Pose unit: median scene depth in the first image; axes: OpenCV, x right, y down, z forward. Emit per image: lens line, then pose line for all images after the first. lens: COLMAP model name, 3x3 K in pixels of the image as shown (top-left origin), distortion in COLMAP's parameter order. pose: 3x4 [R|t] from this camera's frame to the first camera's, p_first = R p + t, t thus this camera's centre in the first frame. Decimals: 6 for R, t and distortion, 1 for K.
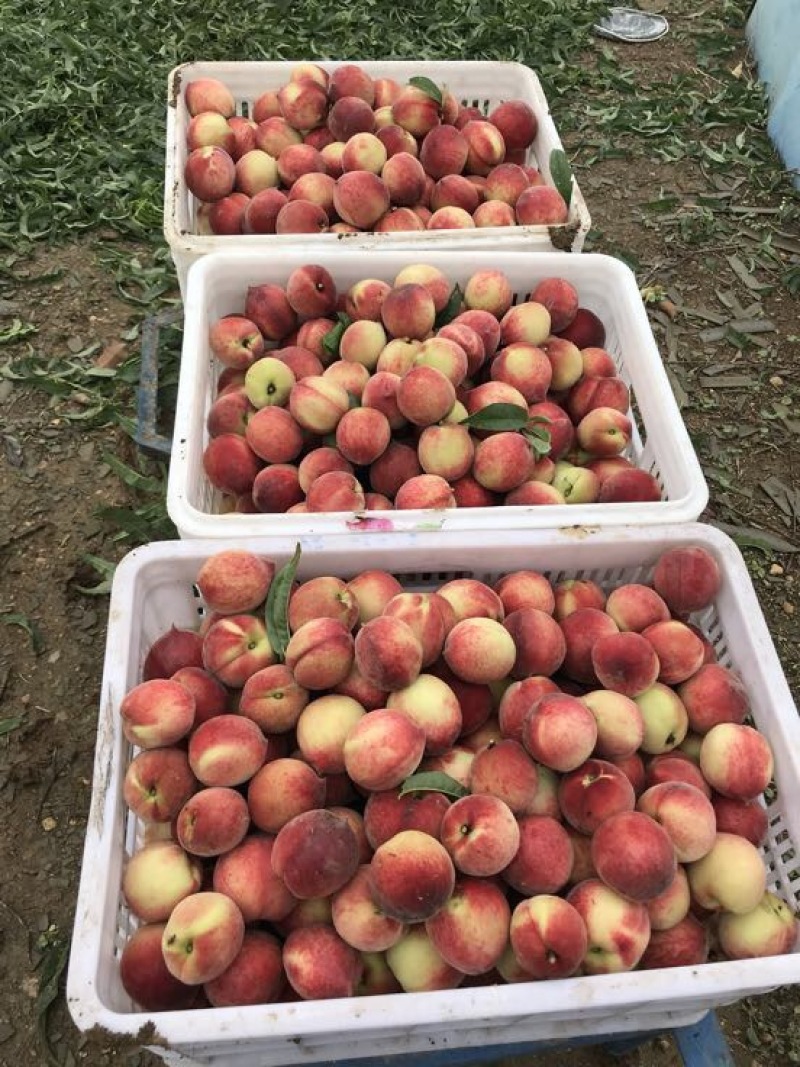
lens RADIAL K [[926.3, 0, 400.0], [0, 926.3, 533.5], [0, 0, 1]] dist [0.007645, 0.003830]
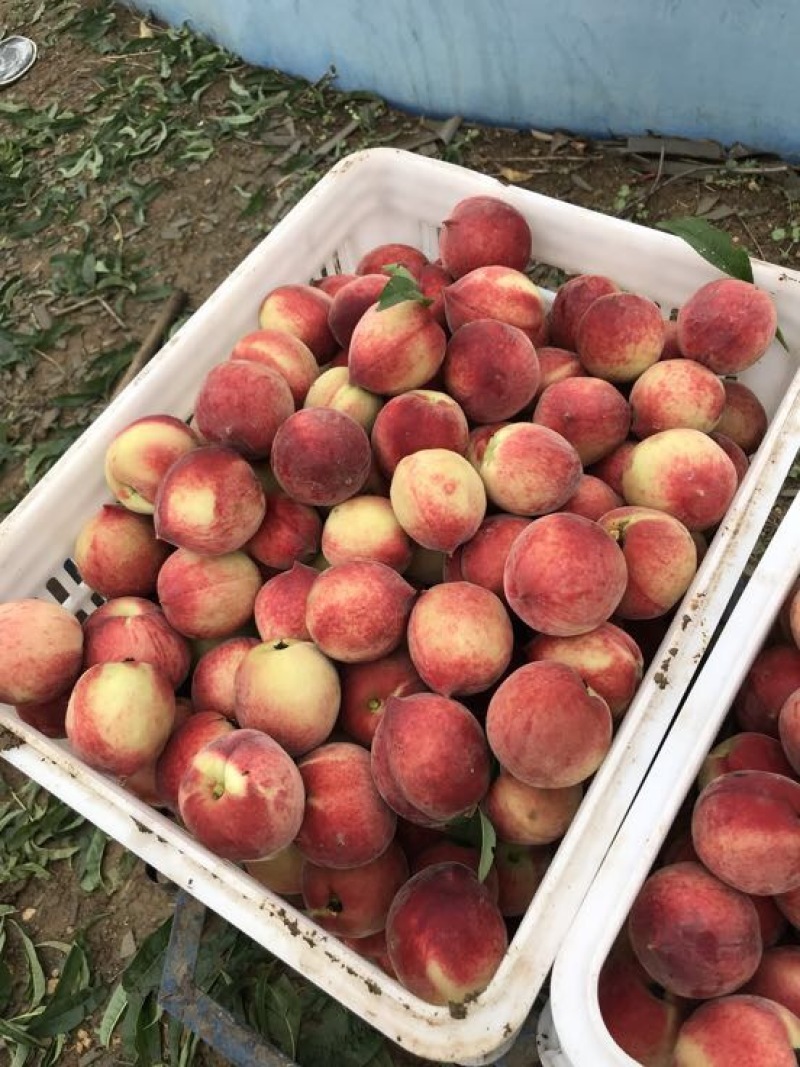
lens RADIAL K [[926.3, 0, 400.0], [0, 926.3, 533.5], [0, 0, 1]] dist [0.007645, 0.003830]
pose [[0.632976, -0.719762, 0.285103, -0.068727], [0.711904, 0.685861, 0.150958, -0.168910], [-0.304195, 0.107413, 0.946535, 0.203813]]
